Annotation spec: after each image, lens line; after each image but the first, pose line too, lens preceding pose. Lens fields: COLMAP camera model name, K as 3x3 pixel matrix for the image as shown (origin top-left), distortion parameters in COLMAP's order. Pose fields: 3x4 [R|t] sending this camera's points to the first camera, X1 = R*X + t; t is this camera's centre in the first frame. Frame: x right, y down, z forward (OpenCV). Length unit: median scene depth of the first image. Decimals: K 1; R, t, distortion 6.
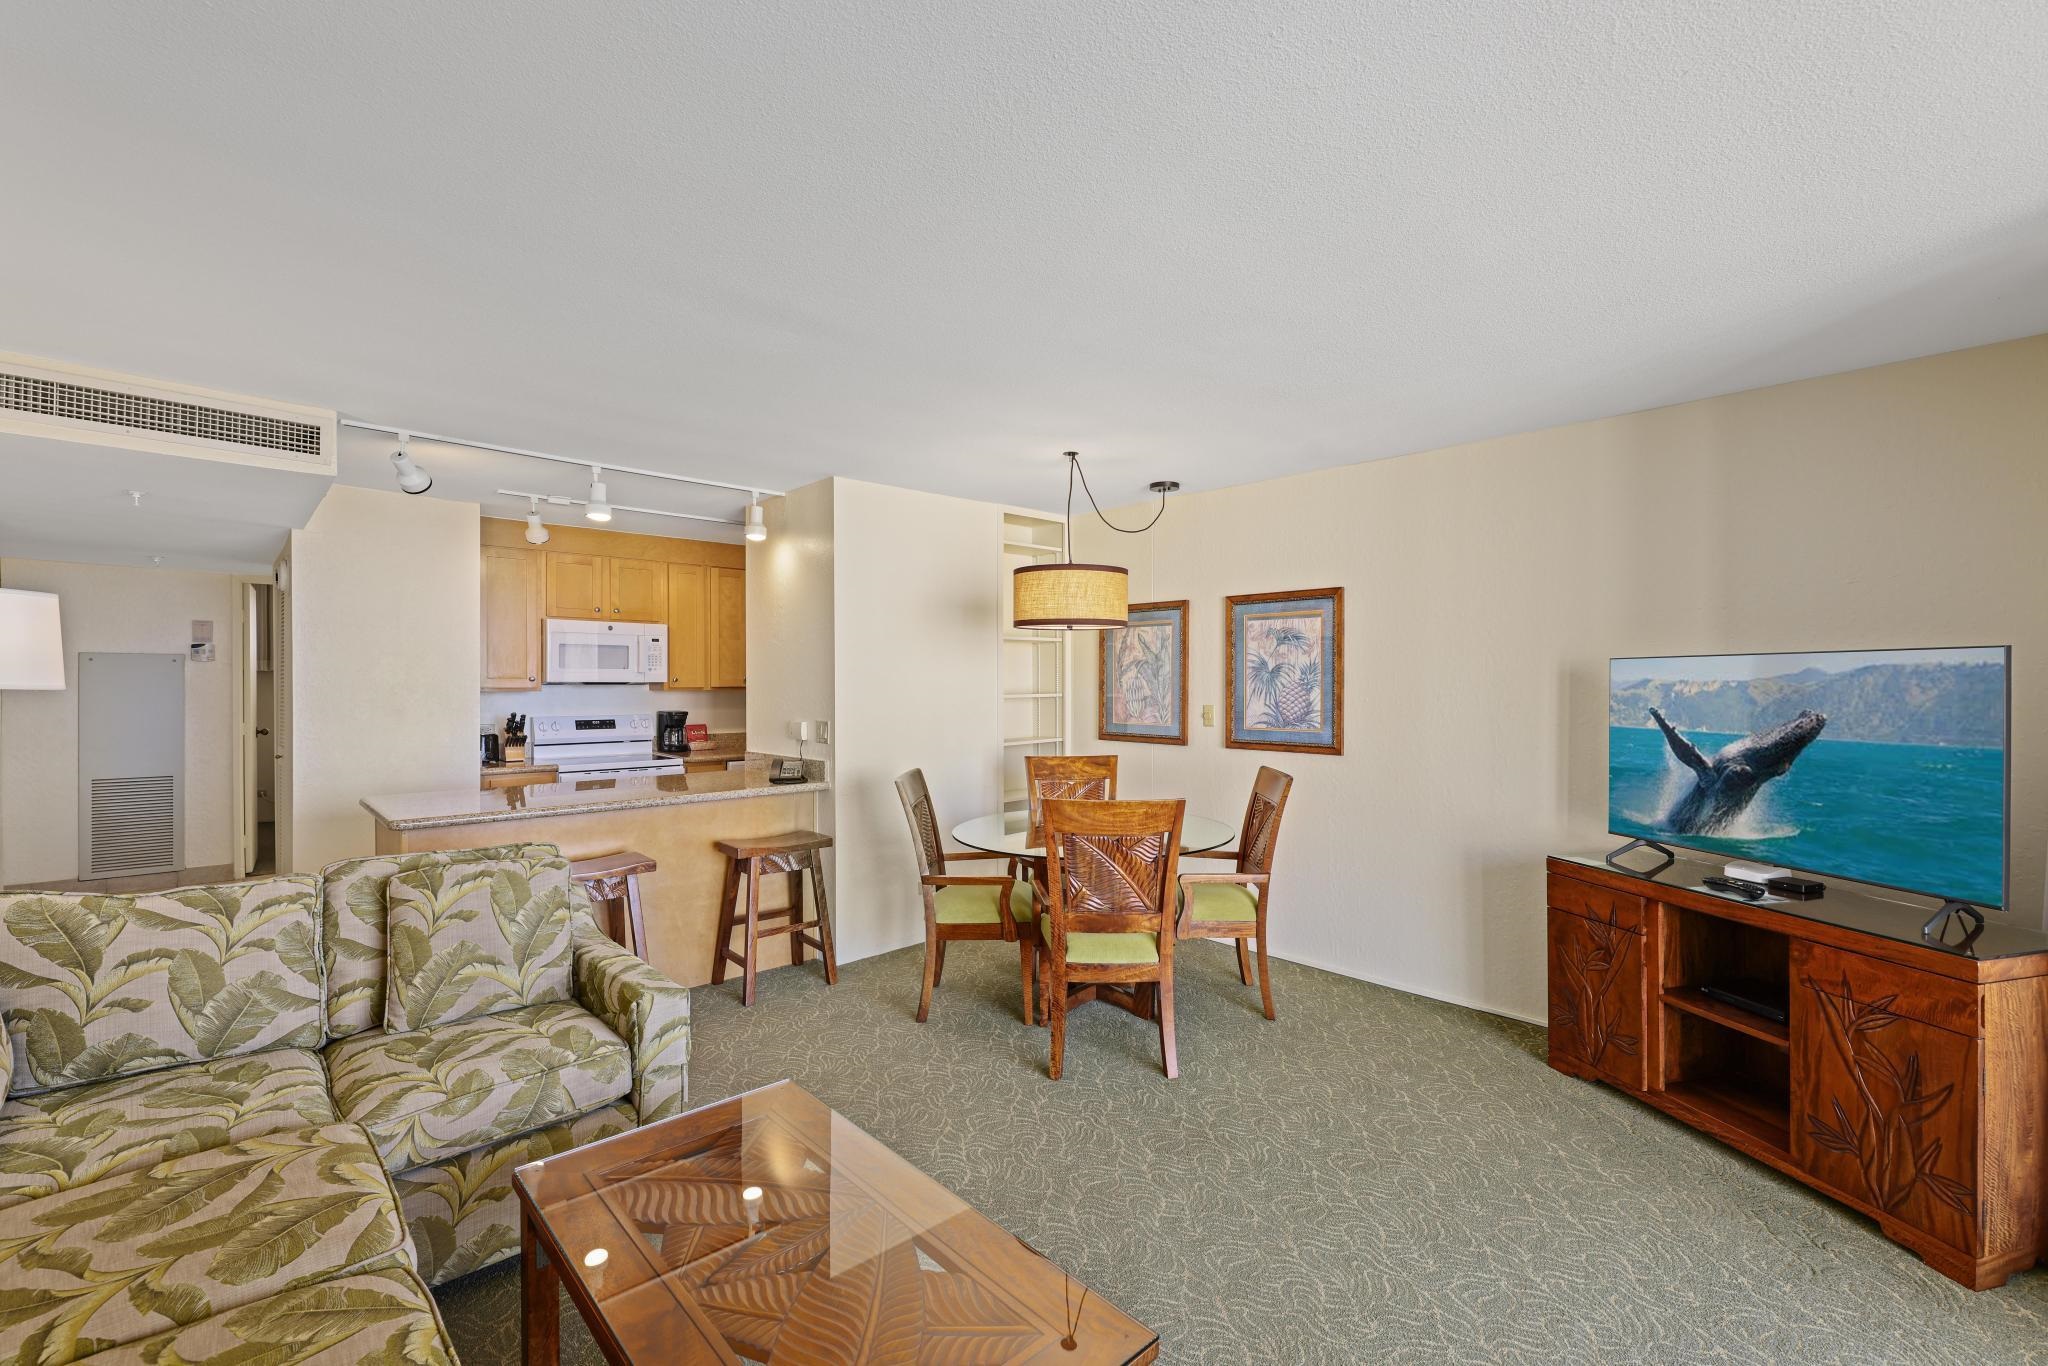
lens RADIAL K [[931.6, 0, 1066.9], [0, 931.6, 688.9], [0, 0, 1]] dist [0.000942, -0.000424]
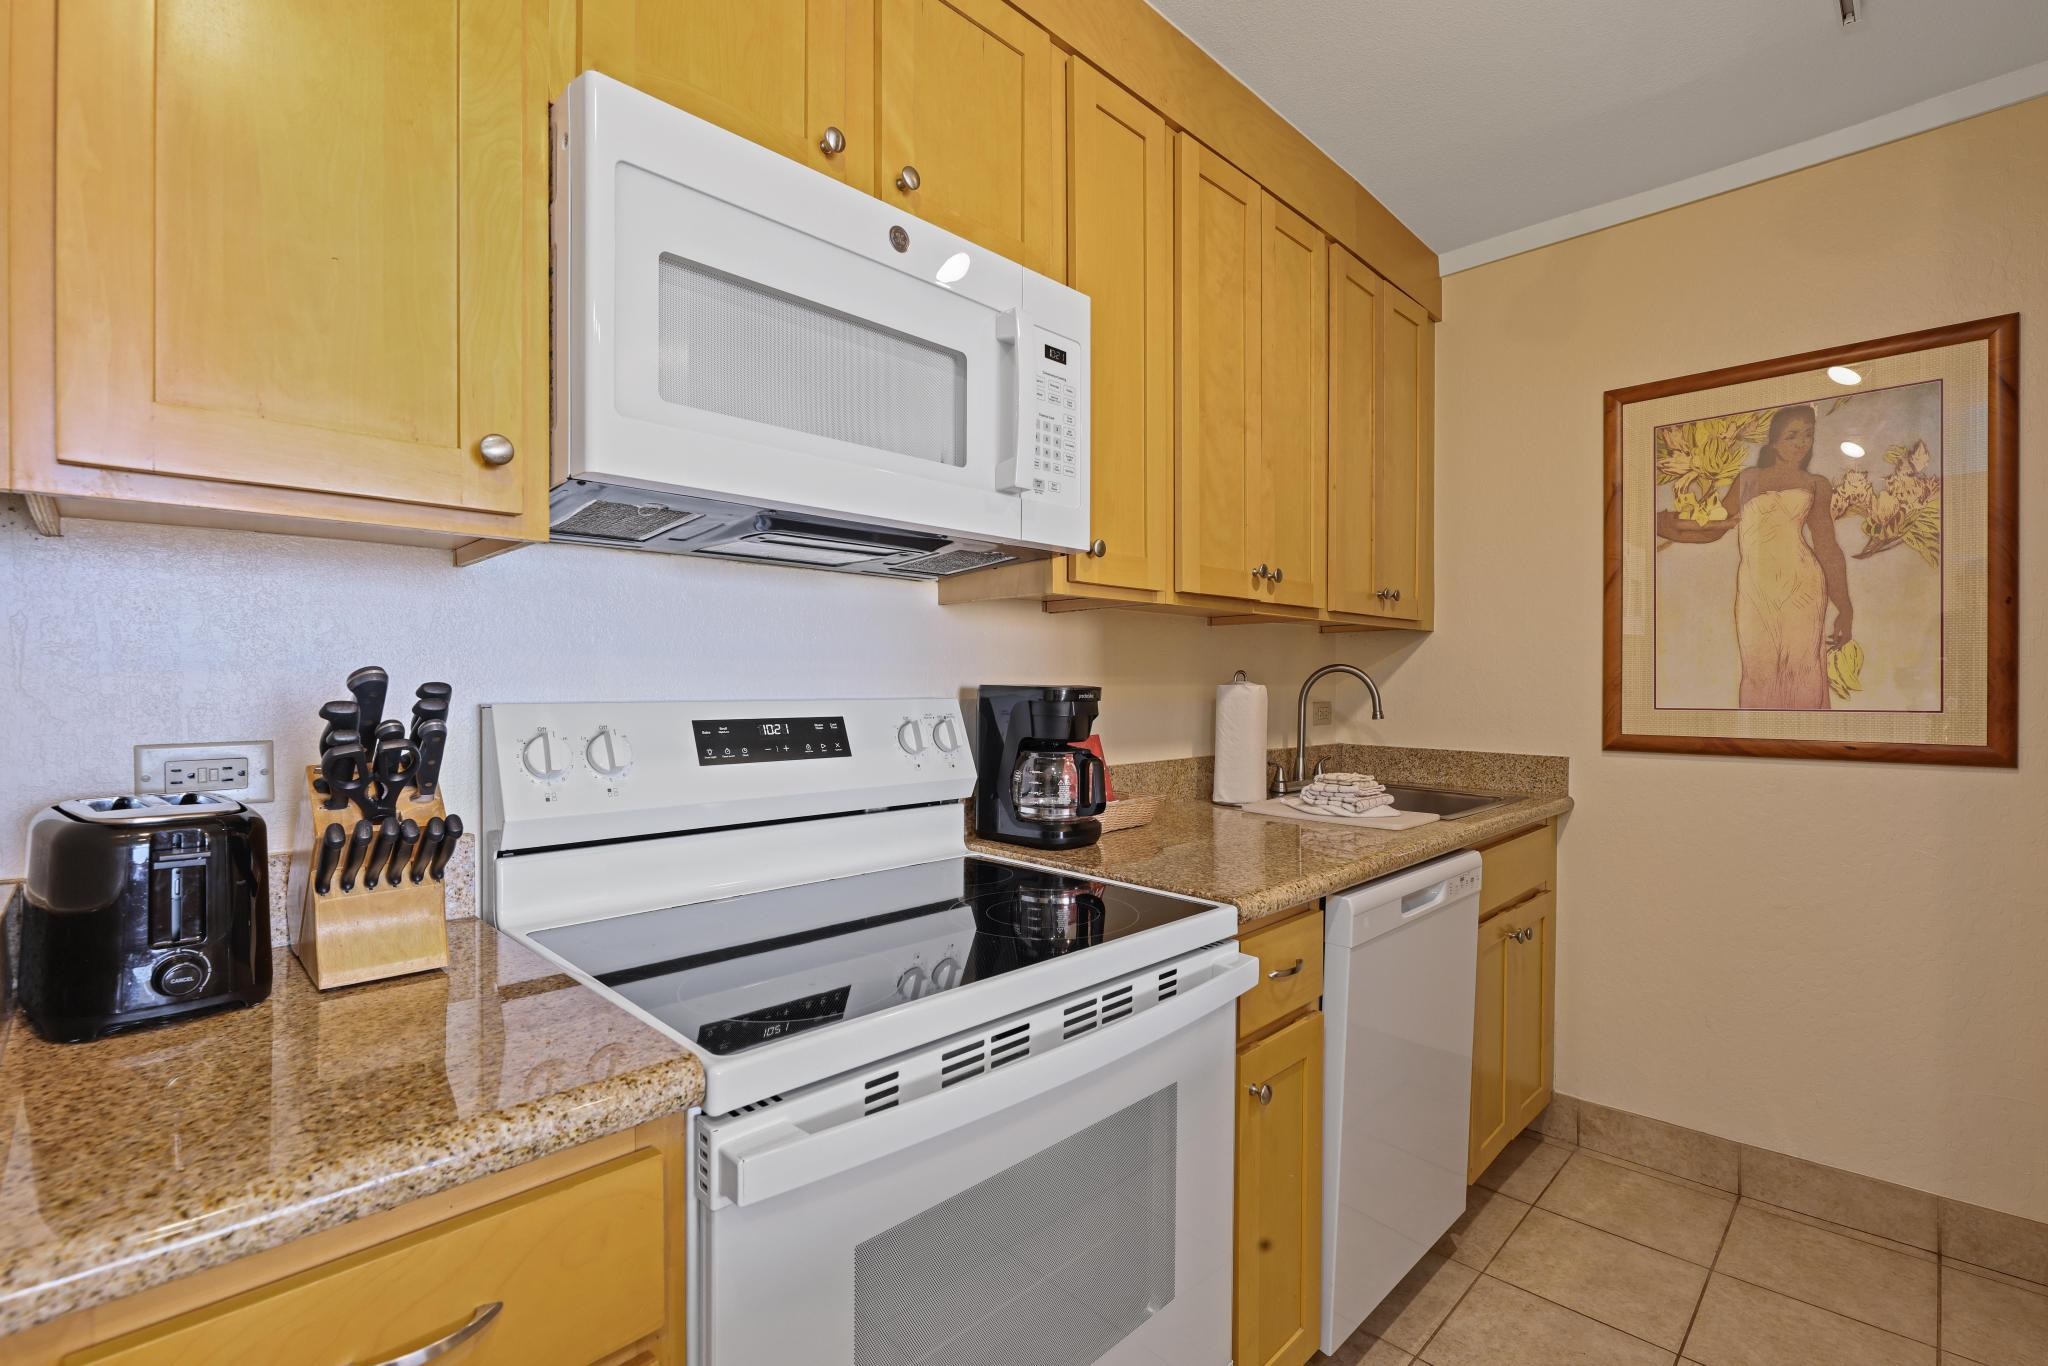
lens RADIAL K [[904.7, 0, 1021.2], [0, 904.7, 691.0], [0, 0, 1]] dist [0.005167, -0.004588]
pose [[0.999248, -0.000470, 0.038763, -0.566690], [0.000487, 1.000000, -0.000419, 0.033410], [-0.038763, 0.000437, 0.999248, 0.974436]]
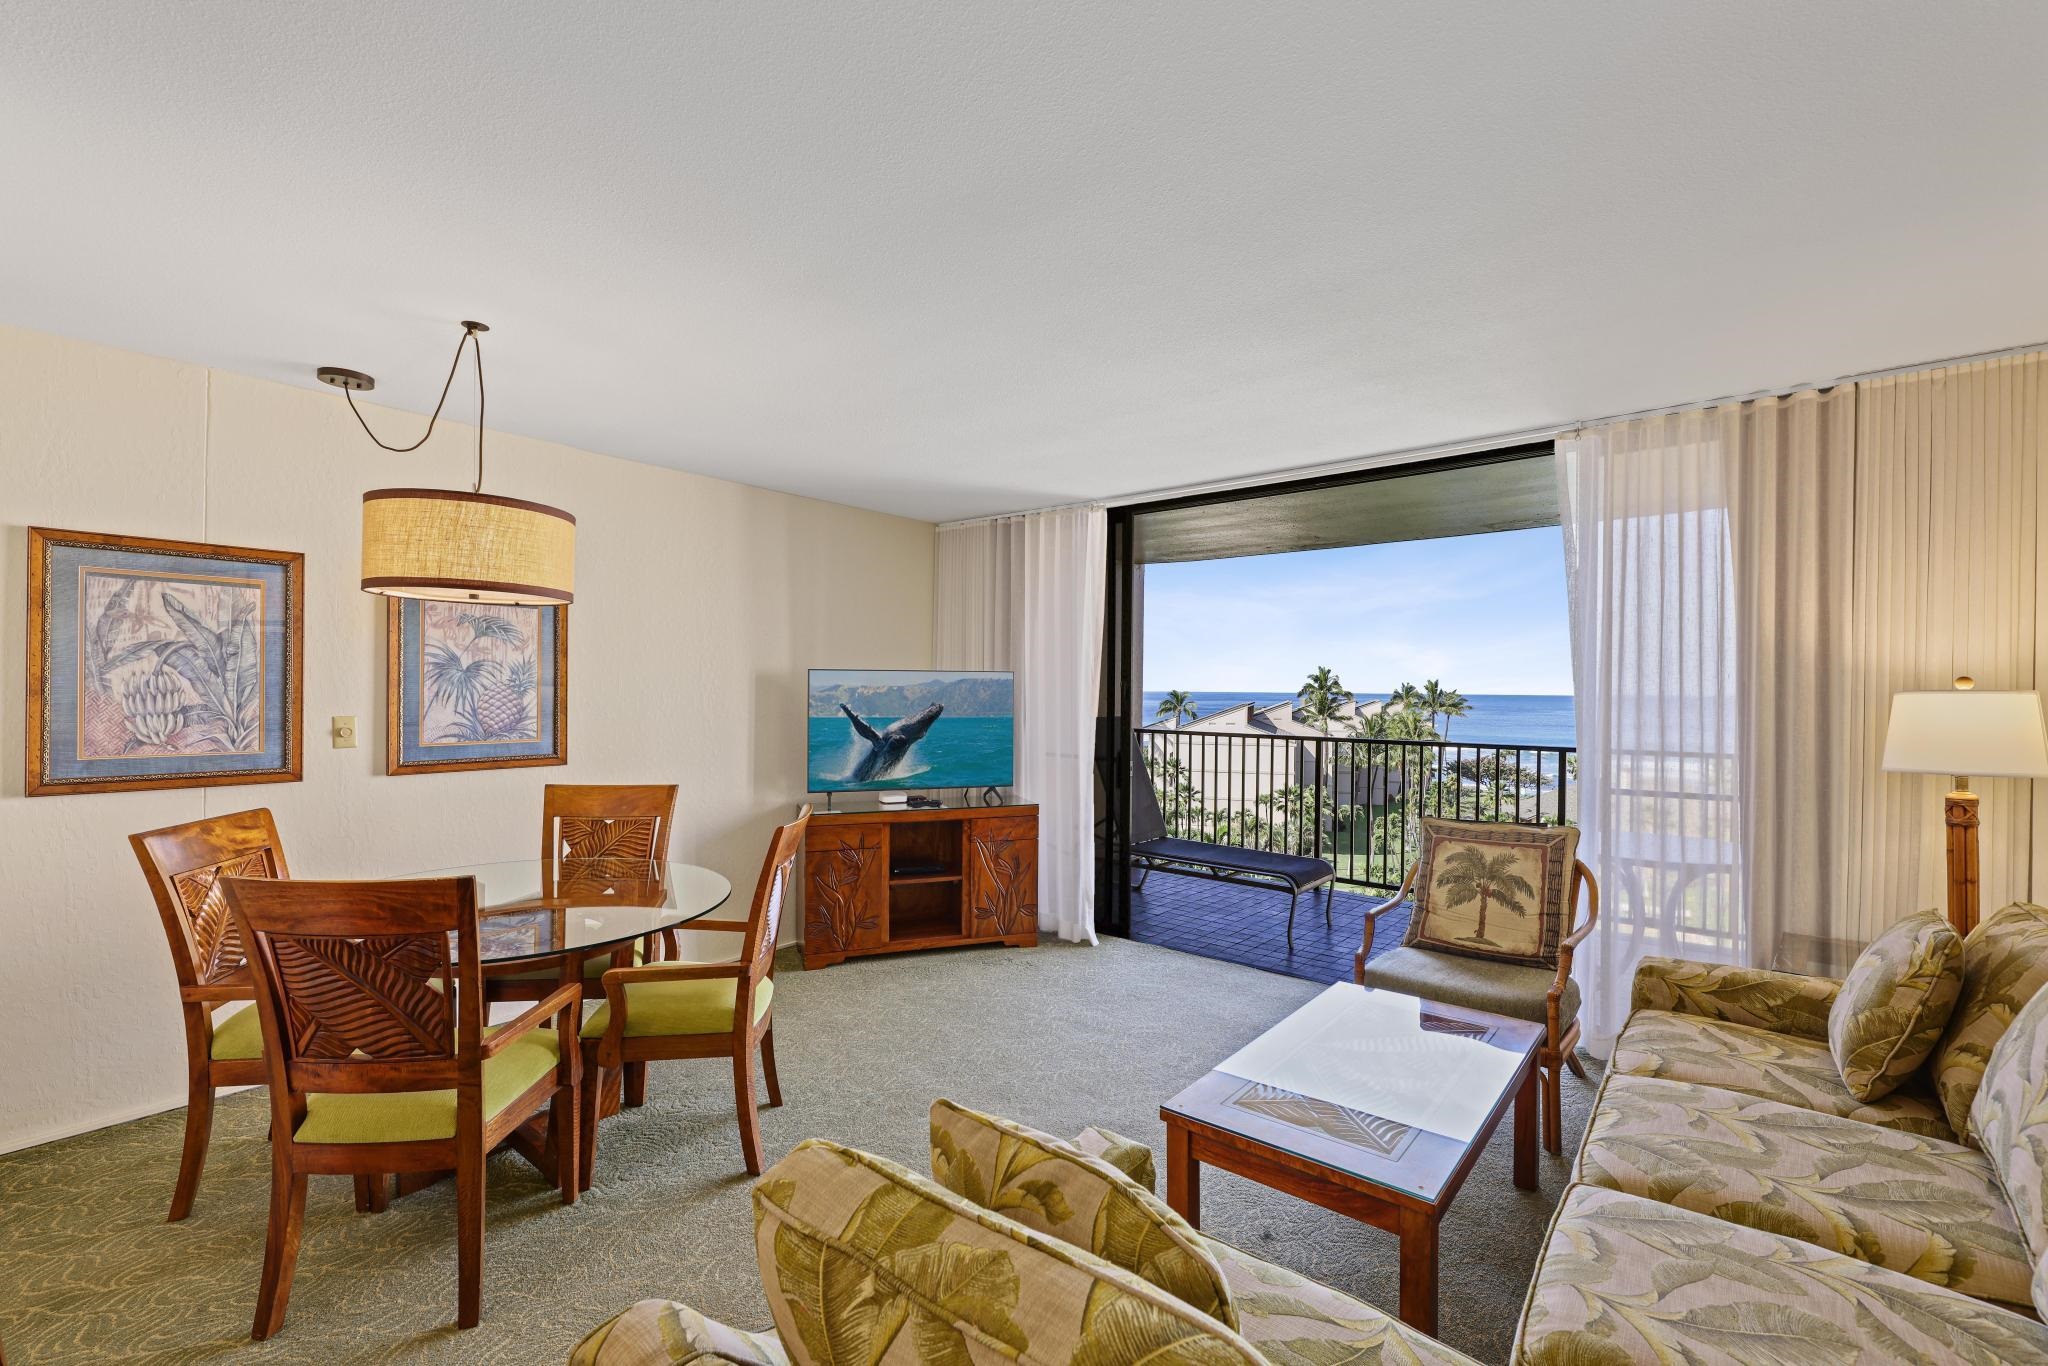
lens RADIAL K [[904.7, 0, 1021.2], [0, 904.7, 691.0], [0, 0, 1]] dist [0.005167, -0.004588]
pose [[-0.149066, -0.003343, 0.988822, -0.566084], [0.000385, 0.999994, 0.003439, -0.003071], [-0.988827, 0.000893, -0.149064, 0.610383]]
